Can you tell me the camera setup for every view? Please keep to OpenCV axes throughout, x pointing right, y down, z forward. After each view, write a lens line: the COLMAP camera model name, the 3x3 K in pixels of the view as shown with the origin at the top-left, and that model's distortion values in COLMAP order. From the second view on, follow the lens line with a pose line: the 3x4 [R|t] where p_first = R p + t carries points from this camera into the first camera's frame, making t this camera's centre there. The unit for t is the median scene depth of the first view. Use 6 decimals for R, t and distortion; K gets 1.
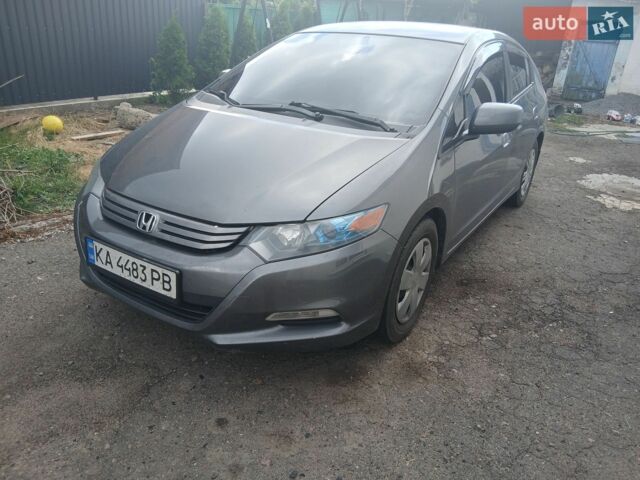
lens RADIAL K [[488.0, 0, 320.0], [0, 488.0, 240.0], [0, 0, 1]] dist [0.130765, -0.223216]
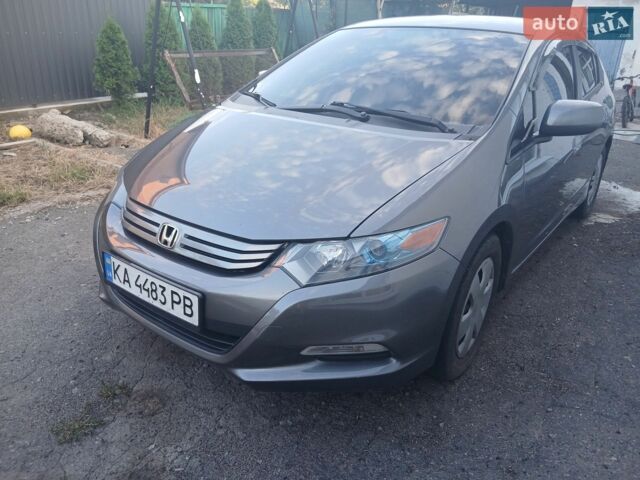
lens RADIAL K [[488.0, 0, 320.0], [0, 488.0, 240.0], [0, 0, 1]] dist [0.130765, -0.223216]
pose [[0.996900, 0.011893, -0.077773, -0.013392], [-0.012985, 0.999824, -0.013552, -0.021706], [0.077598, 0.014520, 0.996879, 0.148609]]
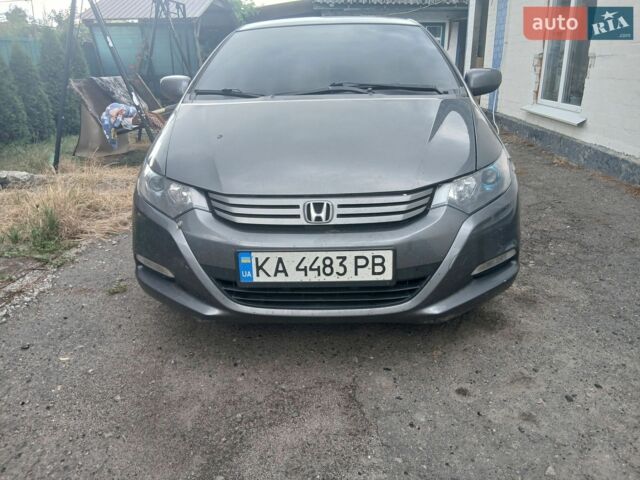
lens RADIAL K [[488.0, 0, 320.0], [0, 488.0, 240.0], [0, 0, 1]] dist [0.130765, -0.223216]
pose [[0.855148, -0.237842, 0.460601, -0.778272], [0.266163, 0.963921, 0.003587, 0.009278], [-0.444837, 0.119527, 0.887600, 0.234196]]
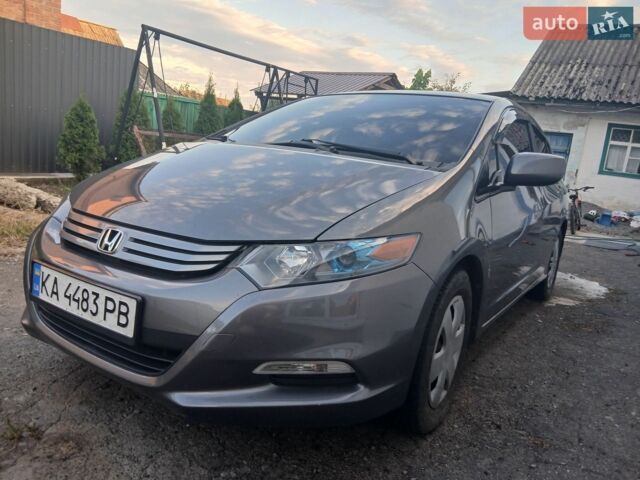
lens RADIAL K [[491.7, 0, 320.0], [0, 491.7, 240.0], [0, 0, 1]] dist [0.104710, -0.178559]
pose [[0.998774, 0.049492, -0.001316, -0.020886], [-0.048417, 0.970830, -0.234830, 0.133465], [-0.010345, 0.234606, 0.972035, 0.238536]]
